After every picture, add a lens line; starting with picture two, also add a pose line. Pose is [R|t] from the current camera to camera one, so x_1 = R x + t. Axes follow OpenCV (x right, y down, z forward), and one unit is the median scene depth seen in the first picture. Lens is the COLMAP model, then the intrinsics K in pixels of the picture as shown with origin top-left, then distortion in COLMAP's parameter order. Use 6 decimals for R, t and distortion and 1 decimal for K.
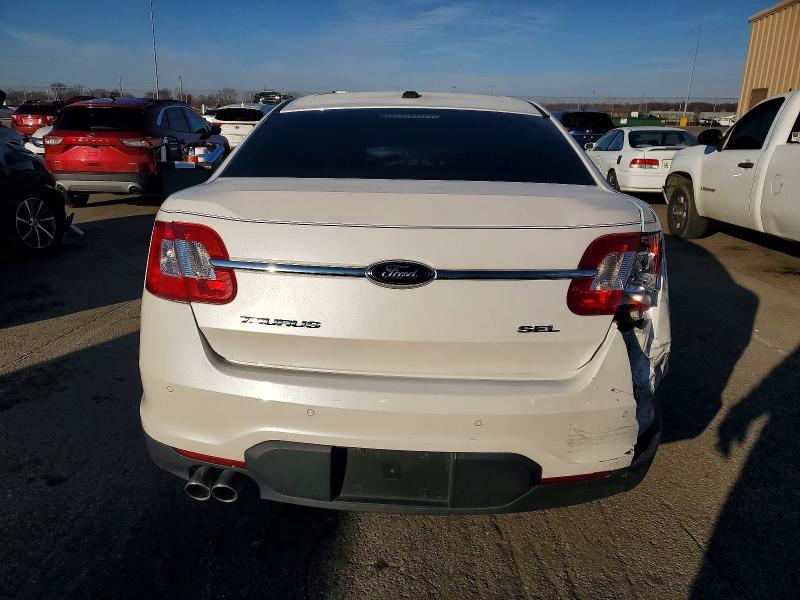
lens RADIAL K [[659.3, 0, 395.0], [0, 659.3, 301.5], [0, 0, 1]] dist [0.032667, -0.004102]
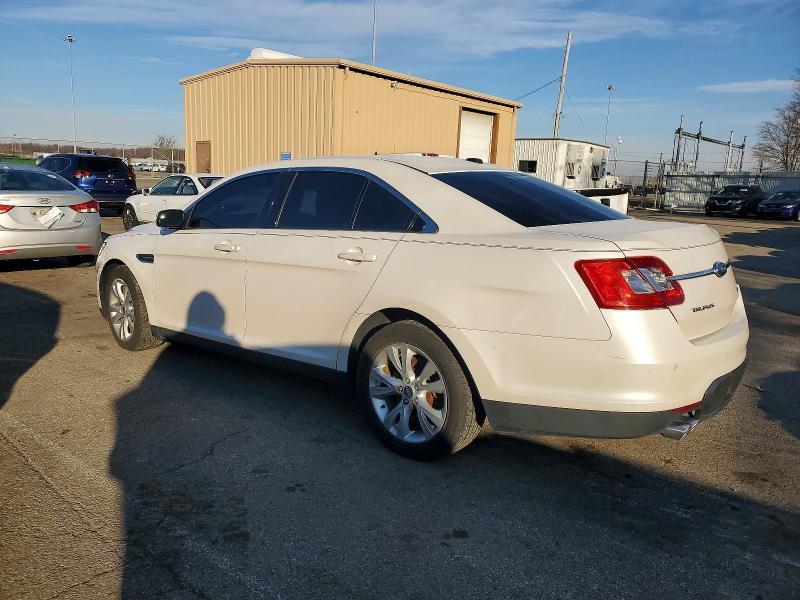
lens RADIAL K [[659.3, 0, 395.0], [0, 659.3, 301.5], [0, 0, 1]] dist [0.032667, -0.004102]
pose [[0.578372, -0.147932, 0.802248, -0.998479], [0.194897, 0.979999, 0.040200, -0.102032], [-0.792150, 0.133106, 0.595636, 0.328865]]
